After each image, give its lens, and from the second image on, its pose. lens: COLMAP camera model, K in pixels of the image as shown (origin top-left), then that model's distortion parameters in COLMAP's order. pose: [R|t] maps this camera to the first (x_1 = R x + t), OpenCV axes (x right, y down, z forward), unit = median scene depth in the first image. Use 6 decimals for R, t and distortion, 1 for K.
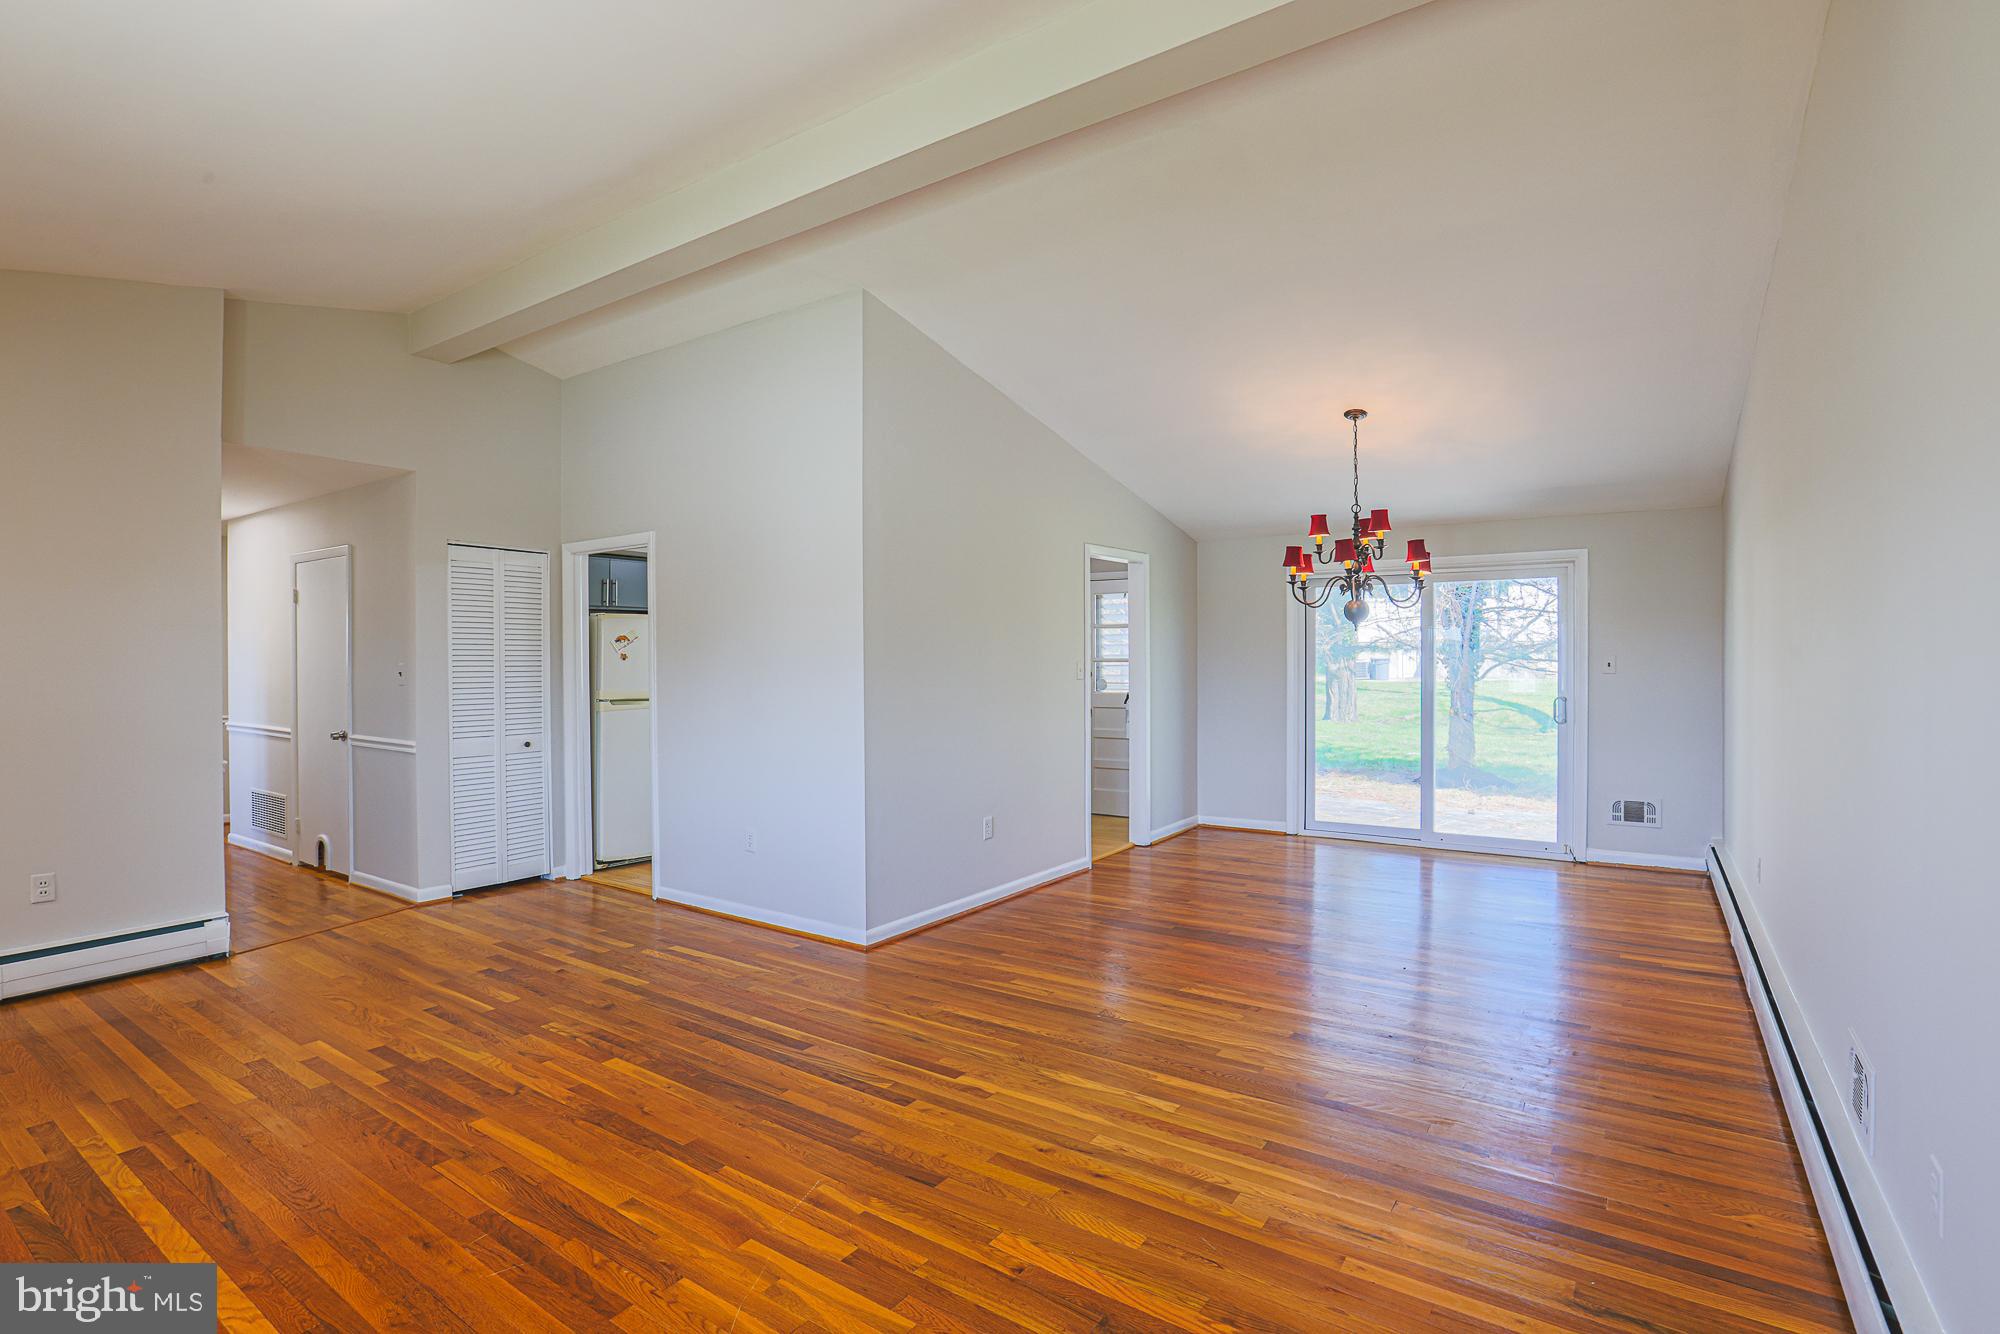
lens RADIAL K [[933.8, 0, 992.6], [0, 933.8, 658.5], [0, 0, 1]] dist [-0.014606, 0.000542]
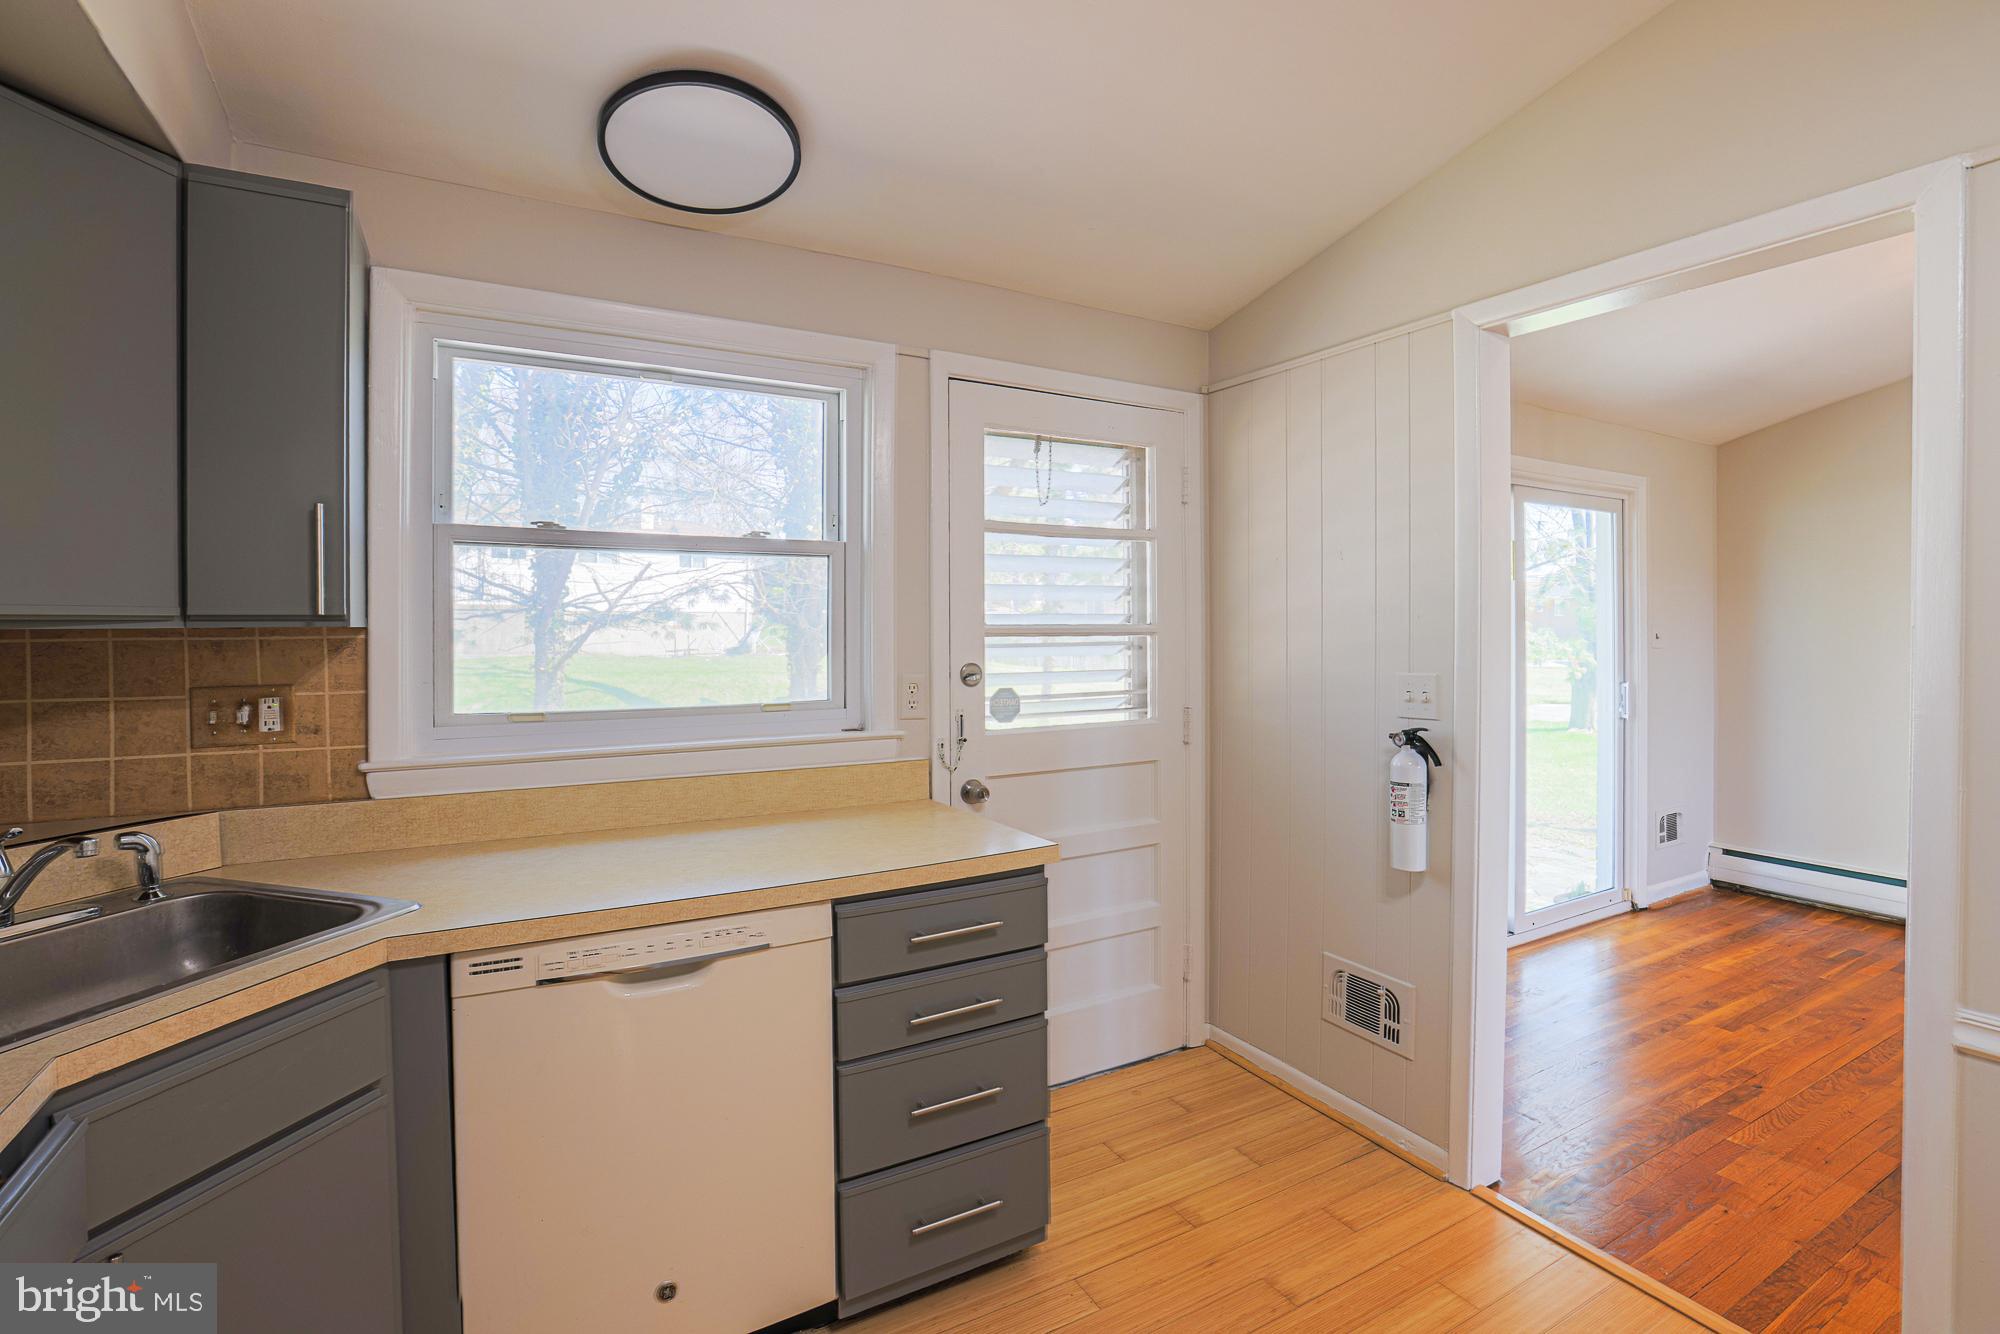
lens RADIAL K [[915.1, 0, 1008.9], [0, 915.1, 640.3], [0, 0, 1]] dist [-0.055516, 0.020086]
pose [[0.426574, -0.002134, 0.904450, -0.168698], [-0.005098, 0.999976, 0.004764, 0.003855], [-0.904438, -0.006643, 0.426552, 0.858865]]
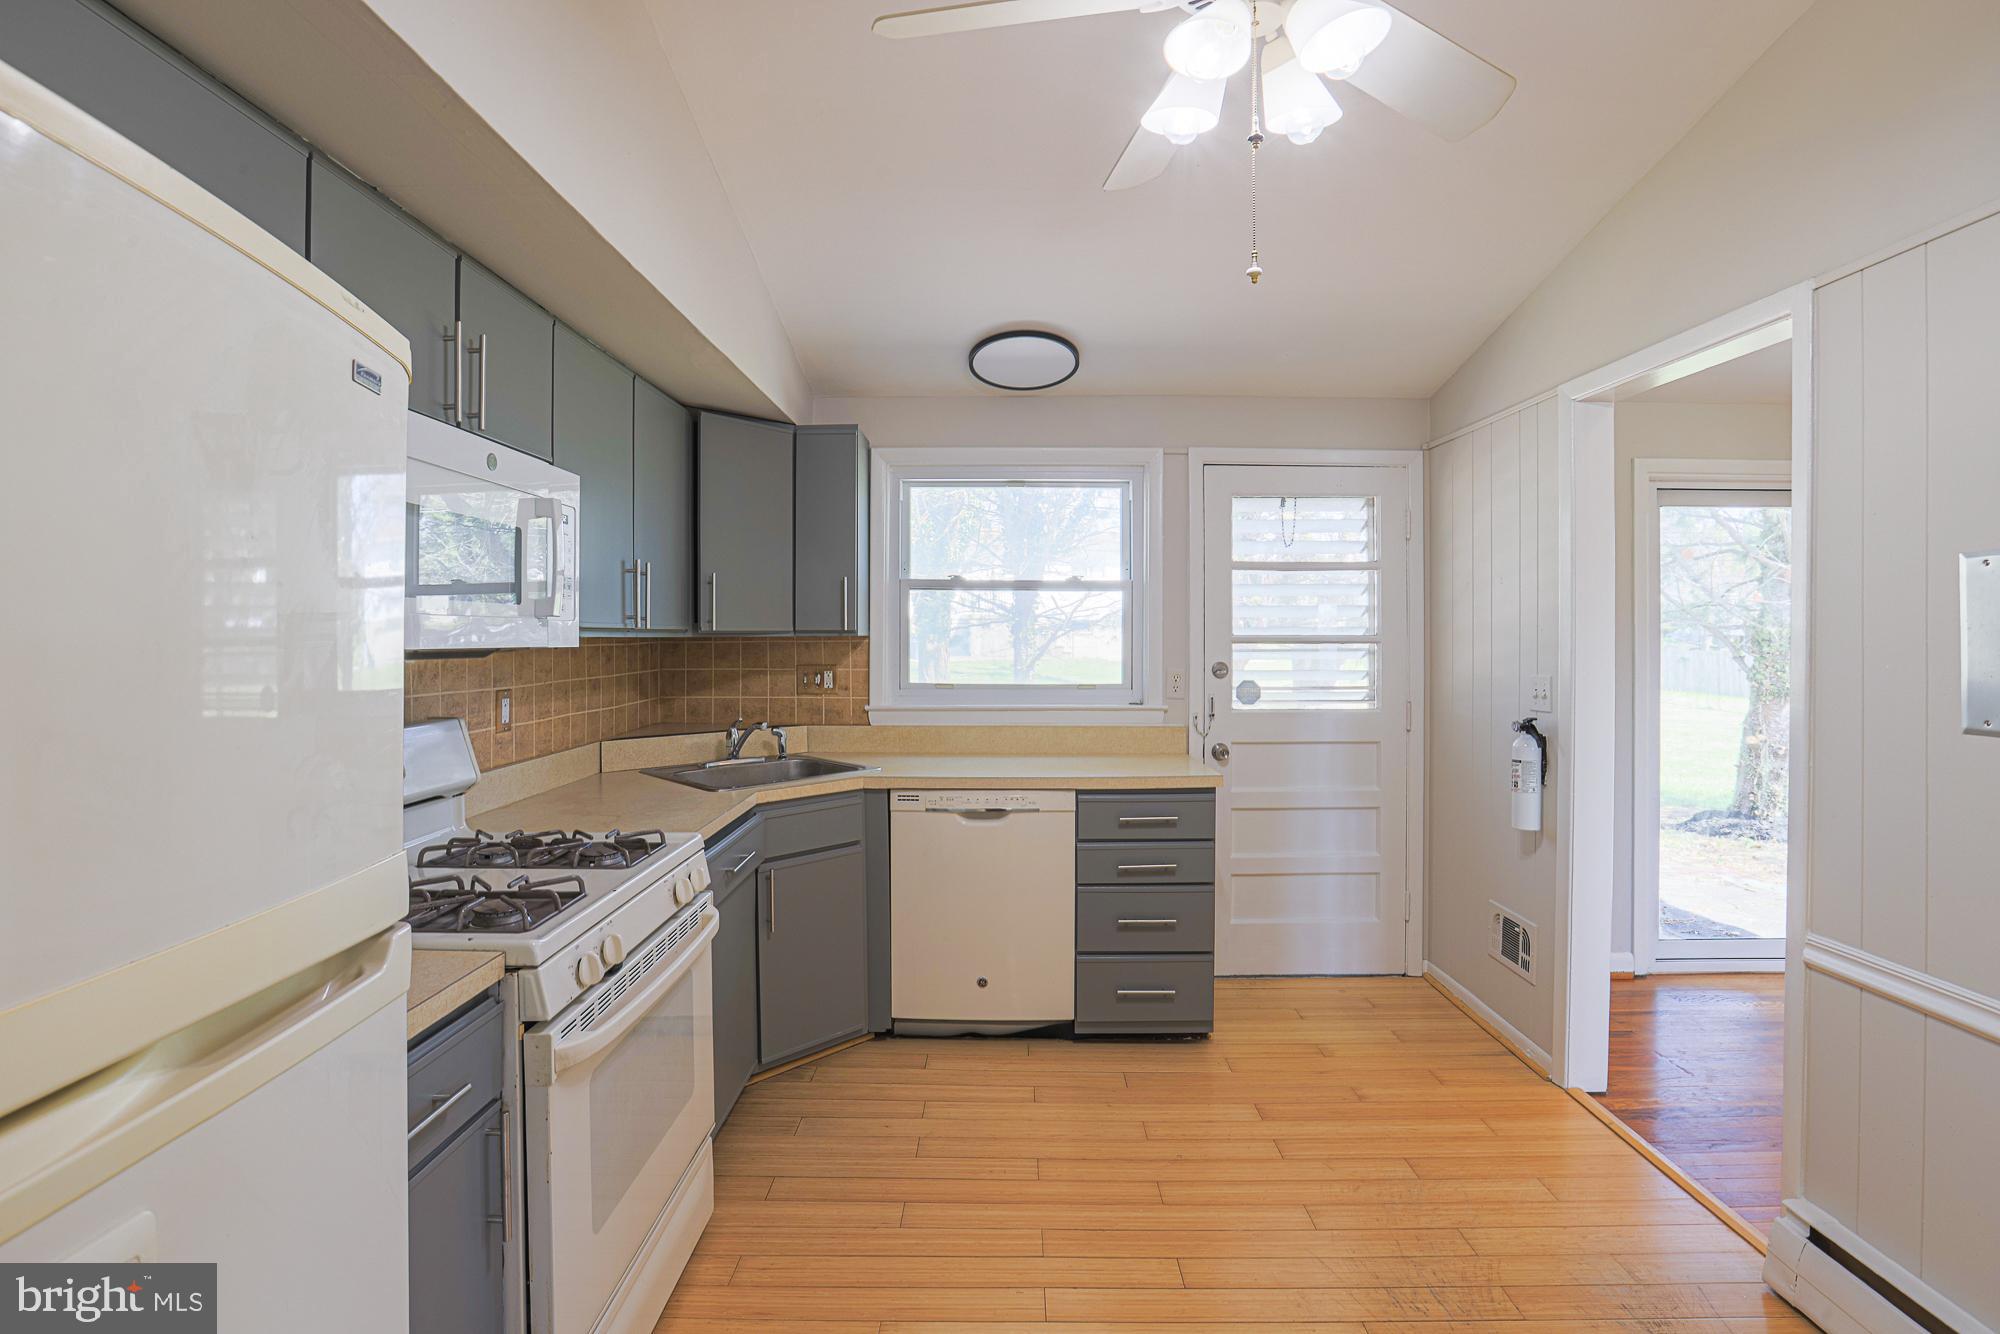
lens RADIAL K [[933.8, 0, 992.6], [0, 933.8, 658.5], [0, 0, 1]] dist [-0.014606, 0.000542]
pose [[0.832066, -0.002029, 0.554673, -0.236714], [-0.011760, 0.999704, 0.021297, 0.003107], [-0.554552, -0.024244, 0.831796, 0.687474]]
